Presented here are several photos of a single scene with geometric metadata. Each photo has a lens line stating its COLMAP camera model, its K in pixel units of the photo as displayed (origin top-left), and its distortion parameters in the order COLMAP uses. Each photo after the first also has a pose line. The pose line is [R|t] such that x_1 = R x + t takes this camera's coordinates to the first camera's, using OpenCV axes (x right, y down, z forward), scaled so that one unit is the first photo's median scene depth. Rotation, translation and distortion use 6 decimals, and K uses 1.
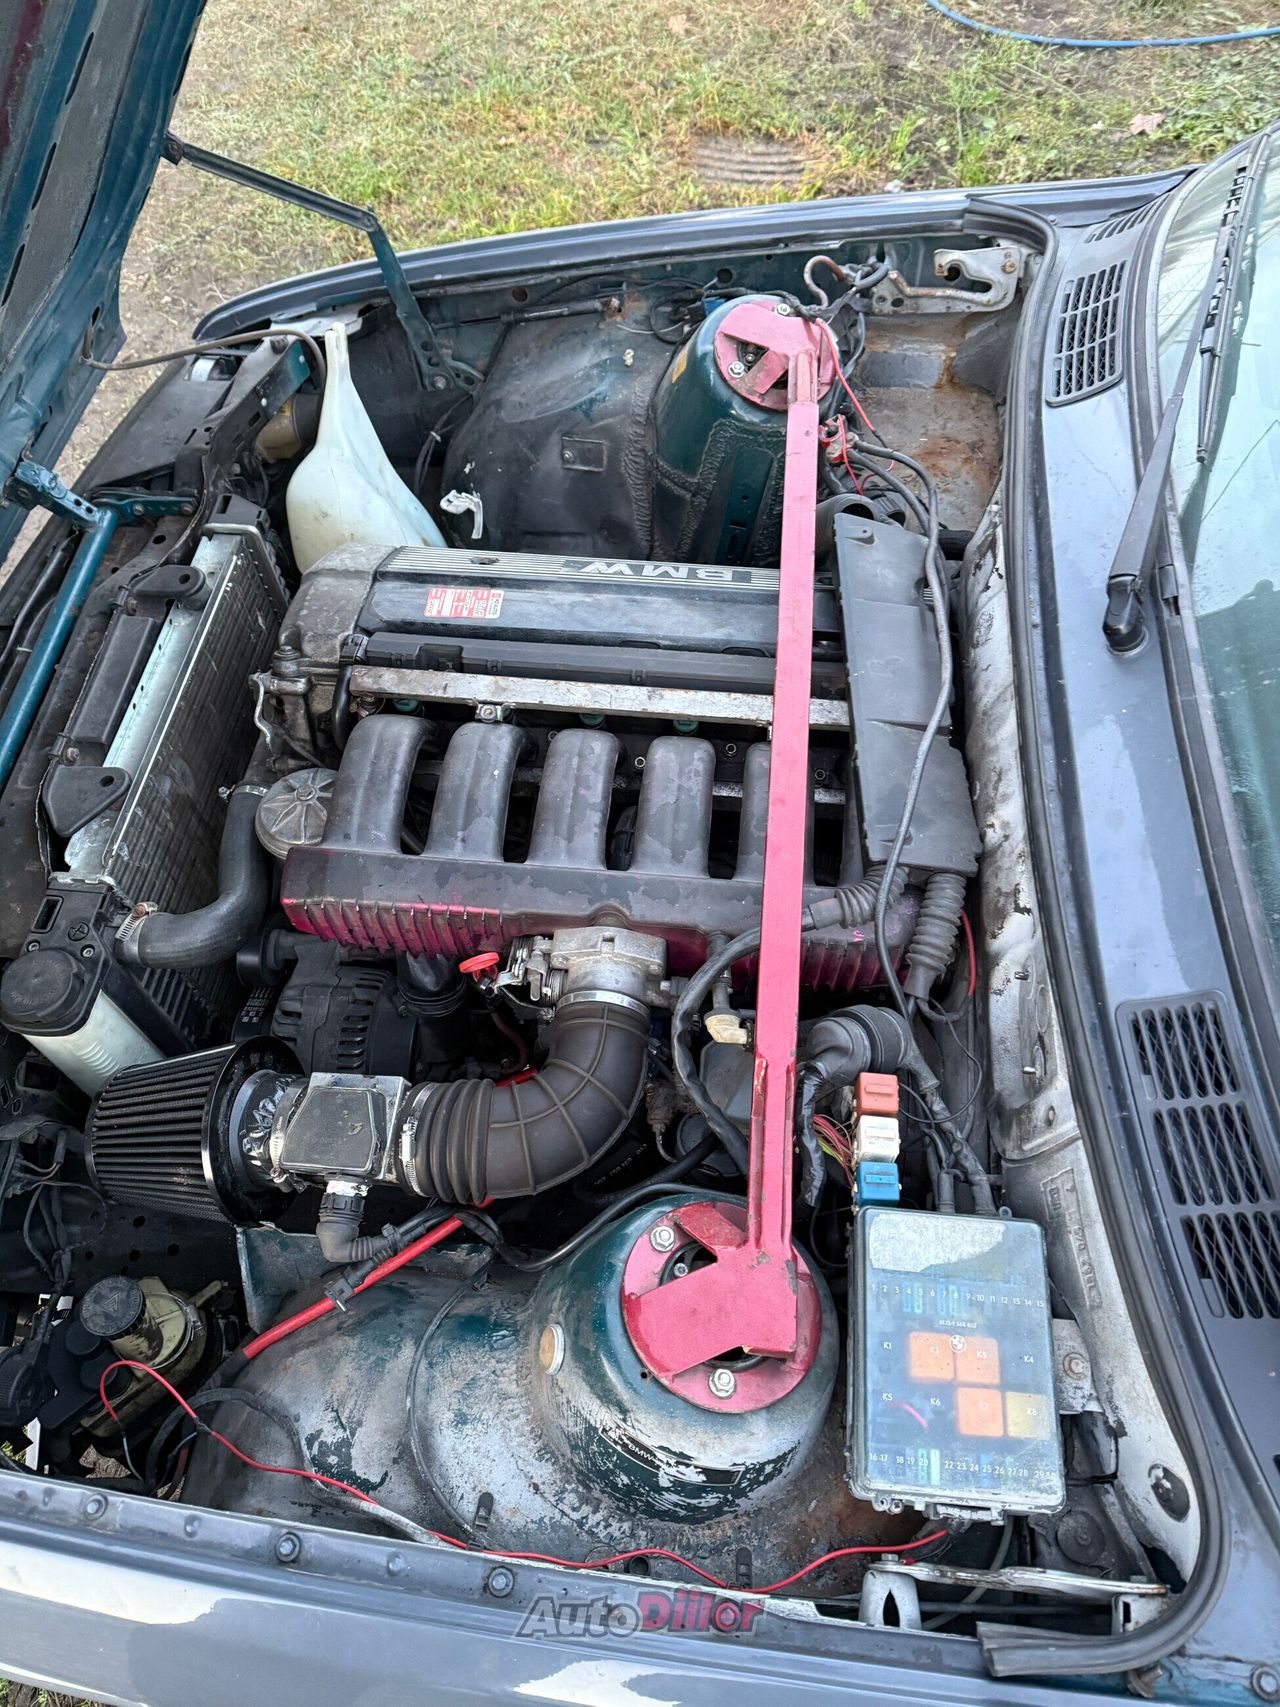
lens RADIAL K [[1188.1, 0, 645.2], [0, 1188.1, 860.3], [0, 0, 1]] dist [0.045692, -0.050766]
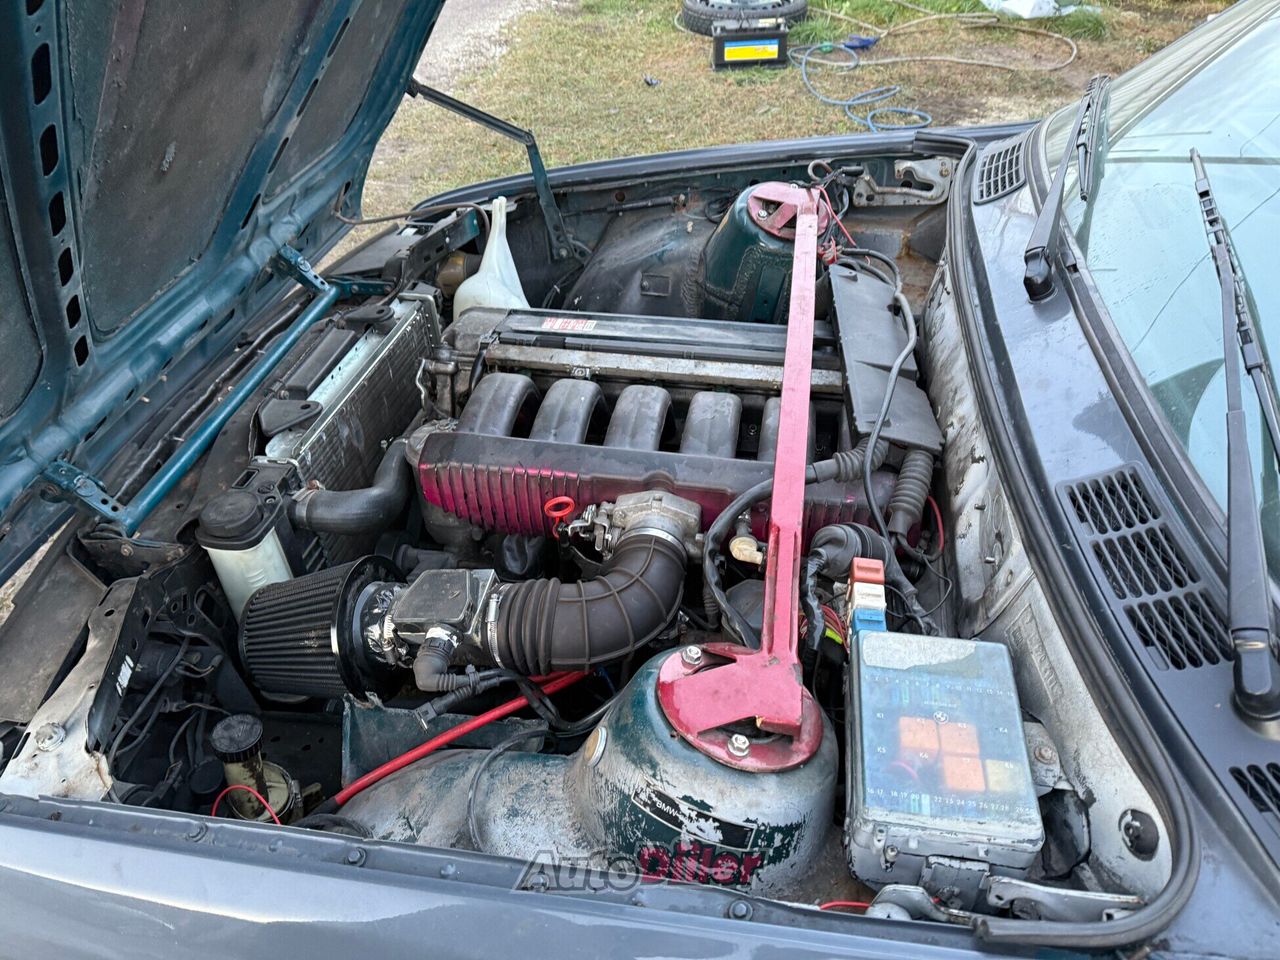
lens RADIAL K [[890.9, 0, 641.9], [0, 890.9, 472.0], [0, 0, 1]] dist [0.045692, -0.050766]
pose [[0.997371, 0.047612, -0.054627, 0.003192], [-0.062856, 0.943539, -0.325243, 0.362211], [0.036057, 0.327821, 0.944051, 0.057957]]
